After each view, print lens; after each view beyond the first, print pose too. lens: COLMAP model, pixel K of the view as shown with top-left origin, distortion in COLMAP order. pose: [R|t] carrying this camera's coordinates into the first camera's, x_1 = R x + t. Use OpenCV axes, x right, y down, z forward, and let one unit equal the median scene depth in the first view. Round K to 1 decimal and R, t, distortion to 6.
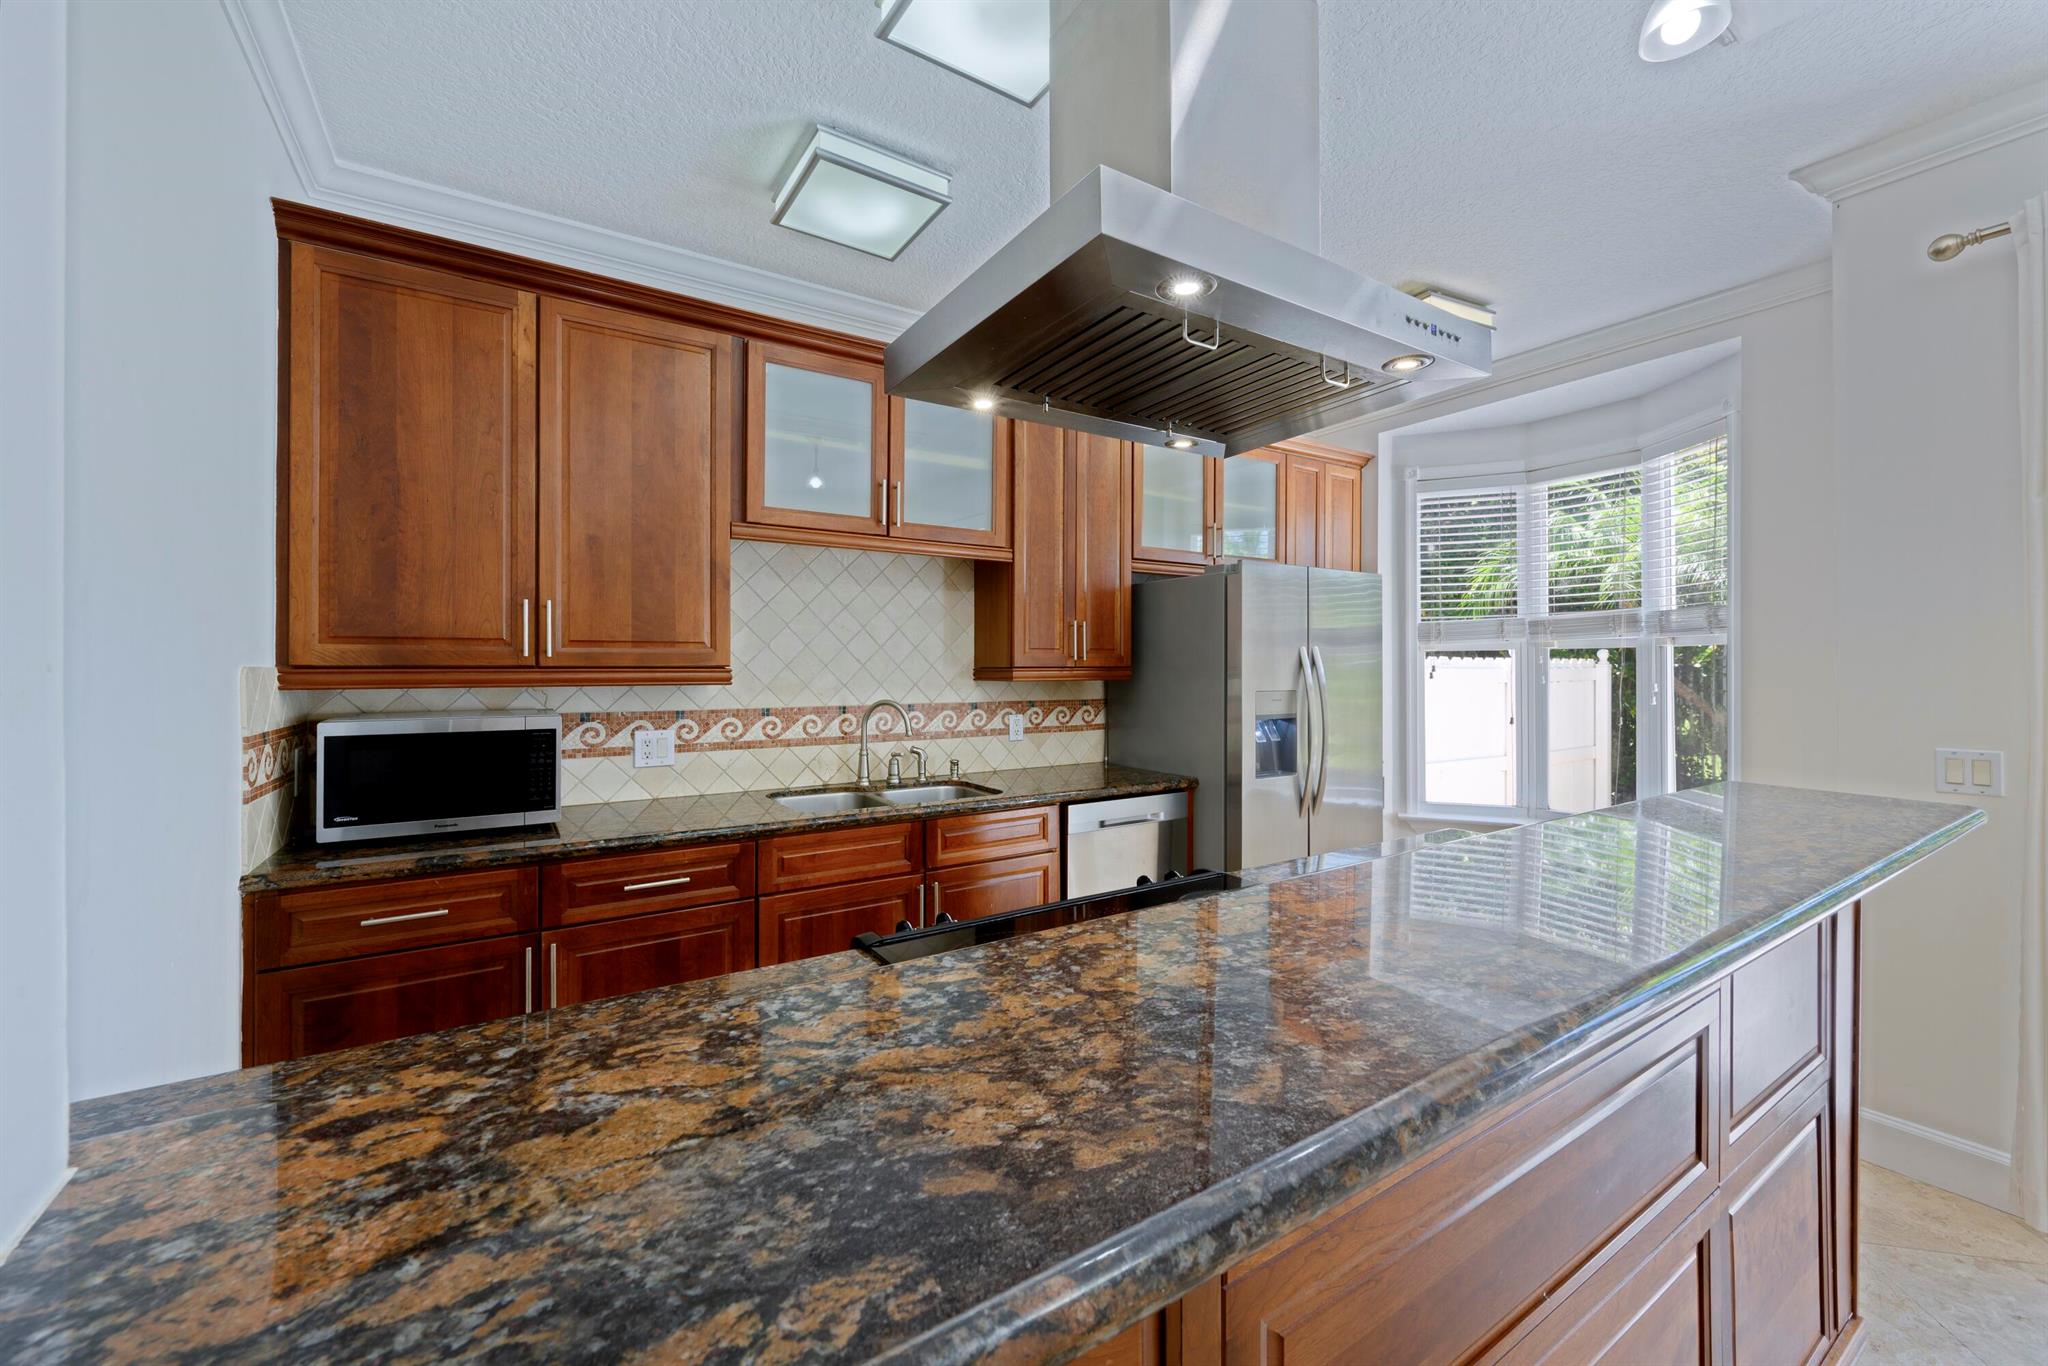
lens RADIAL K [[812.2, 0, 1054.9], [0, 812.2, 658.9], [0, 0, 1]] dist [-0.002691, -0.000191]
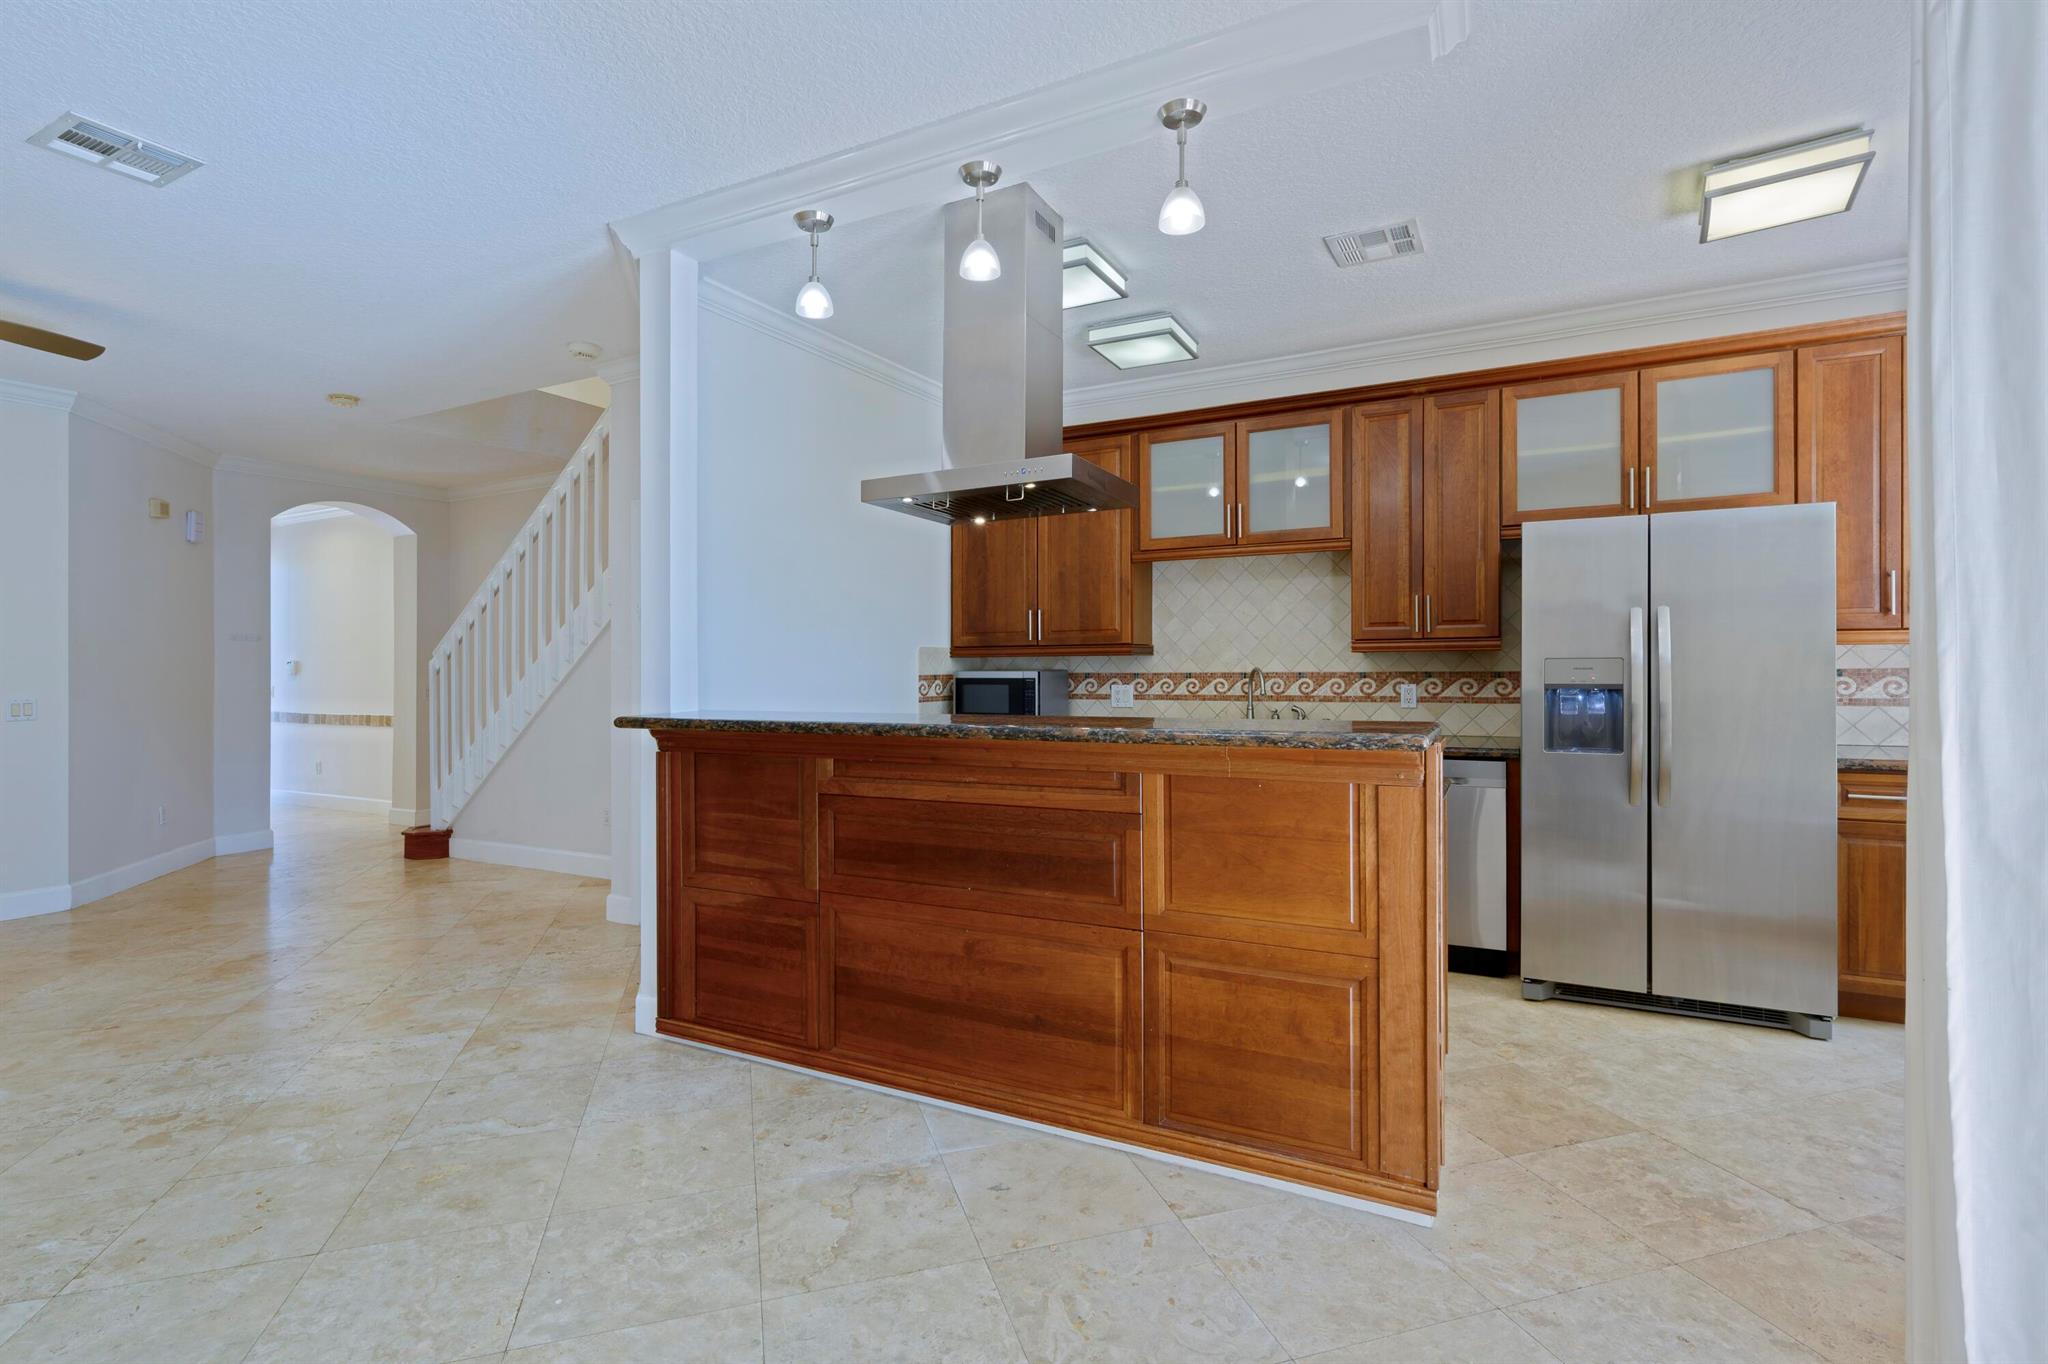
lens RADIAL K [[938.7, 0, 1013.6], [0, 938.7, 648.9], [0, 0, 1]] dist [-0.003661, -0.000635]
pose [[0.477937, -0.018711, -0.878195, 0.866119], [0.018253, 0.999769, -0.011368, 0.028633], [0.878204, -0.010597, 0.478168, -0.061732]]
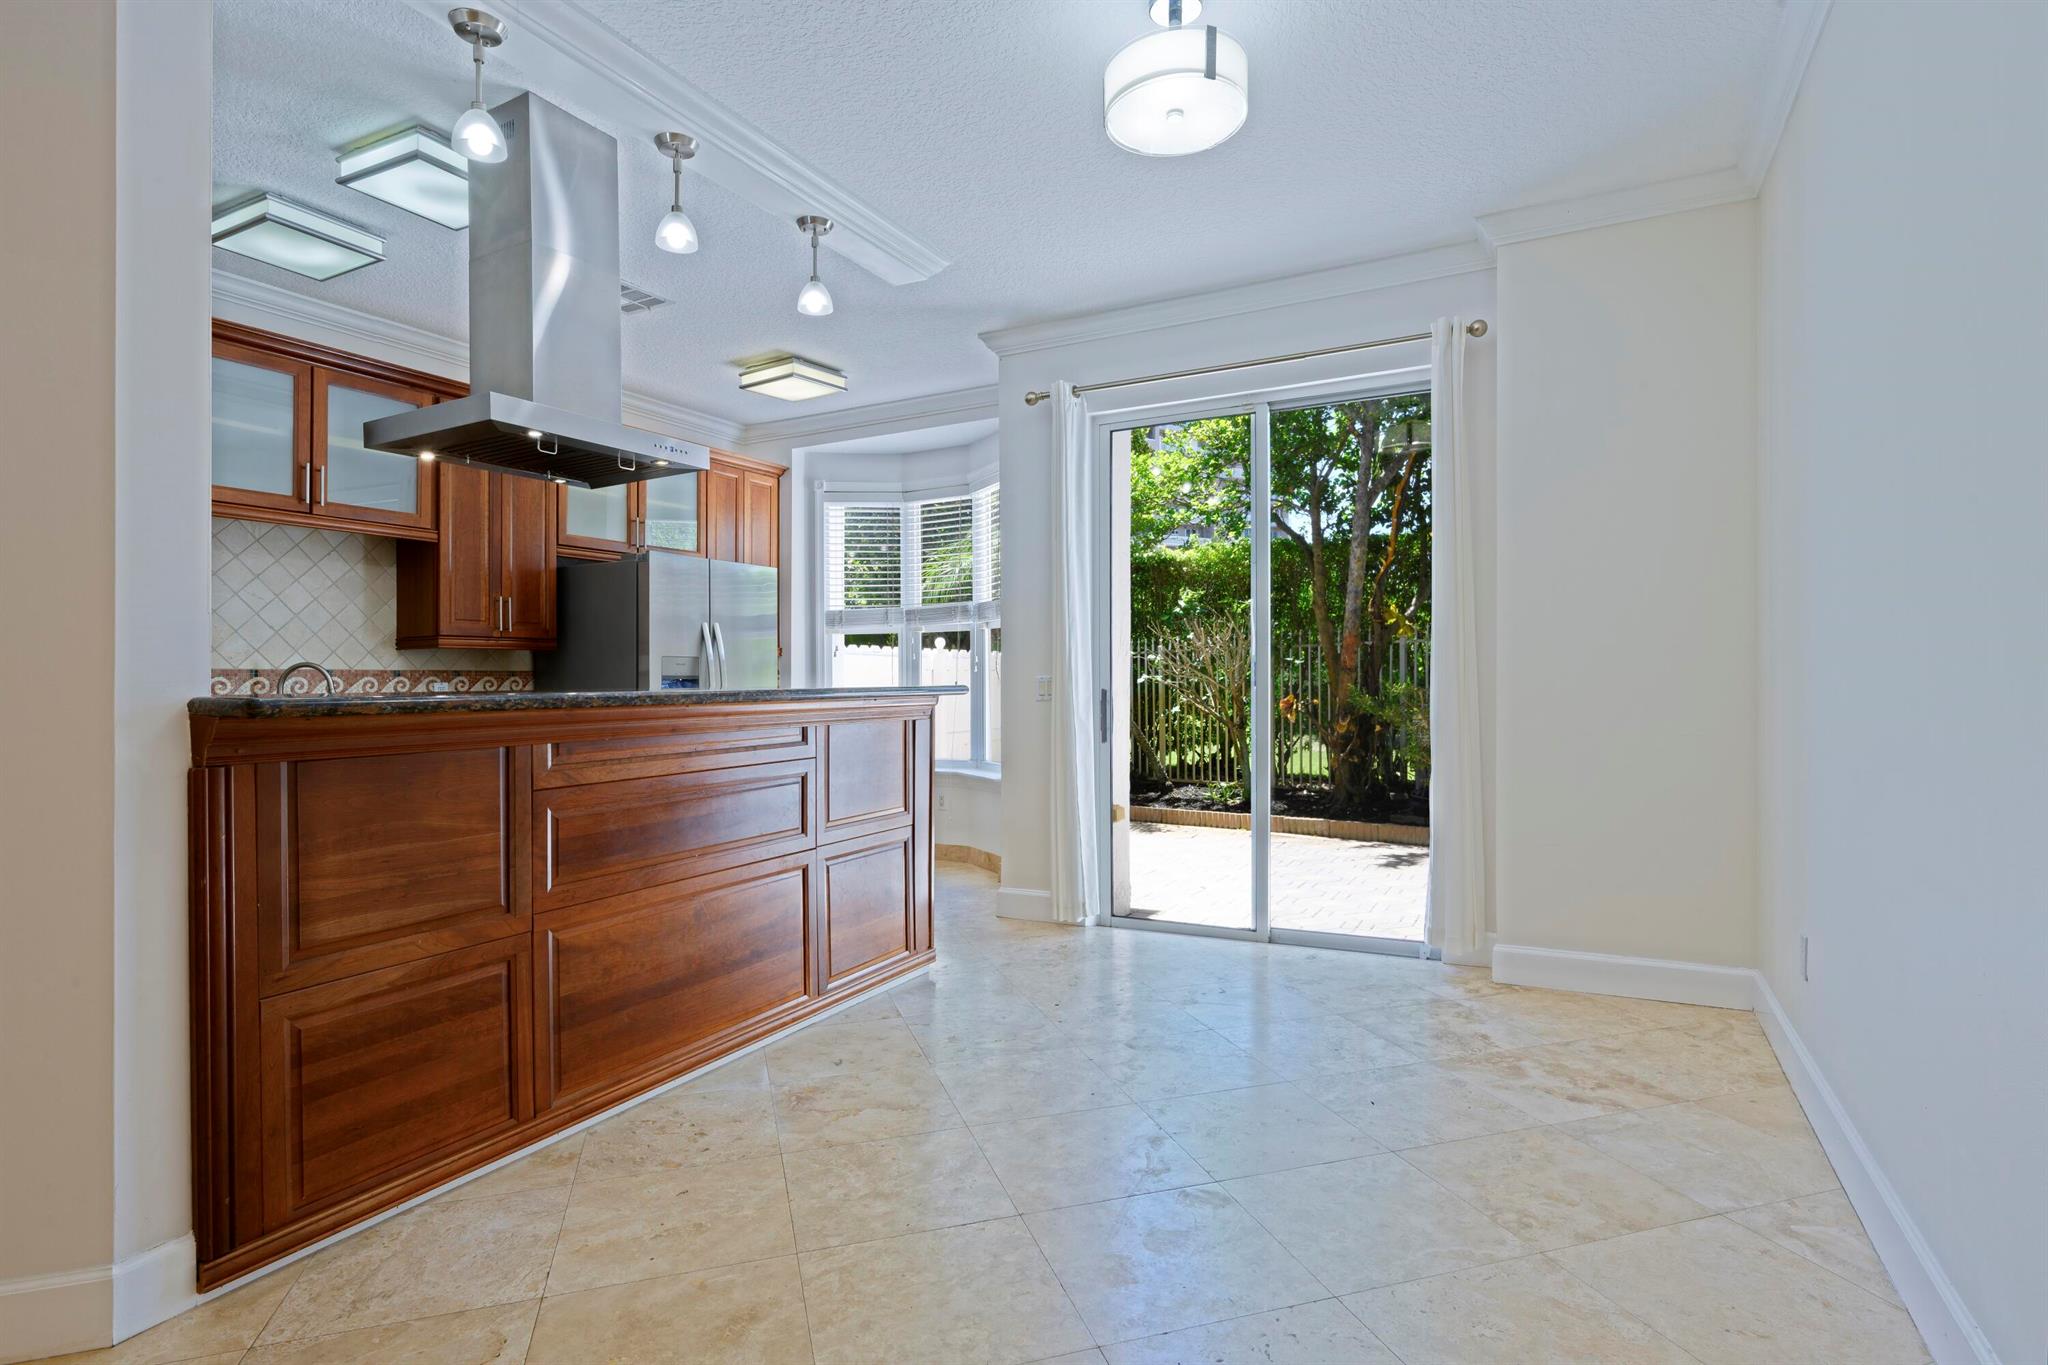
lens RADIAL K [[1016.2, 0, 1023.5], [0, 1016.2, 670.9], [0, 0, 1]] dist [-0.003415, -0.001067]
pose [[0.885324, -0.003834, 0.464960, 0.011495], [0.005364, 0.999984, -0.001969, 0.064838], [-0.464944, 0.004237, 0.885330, -0.609969]]
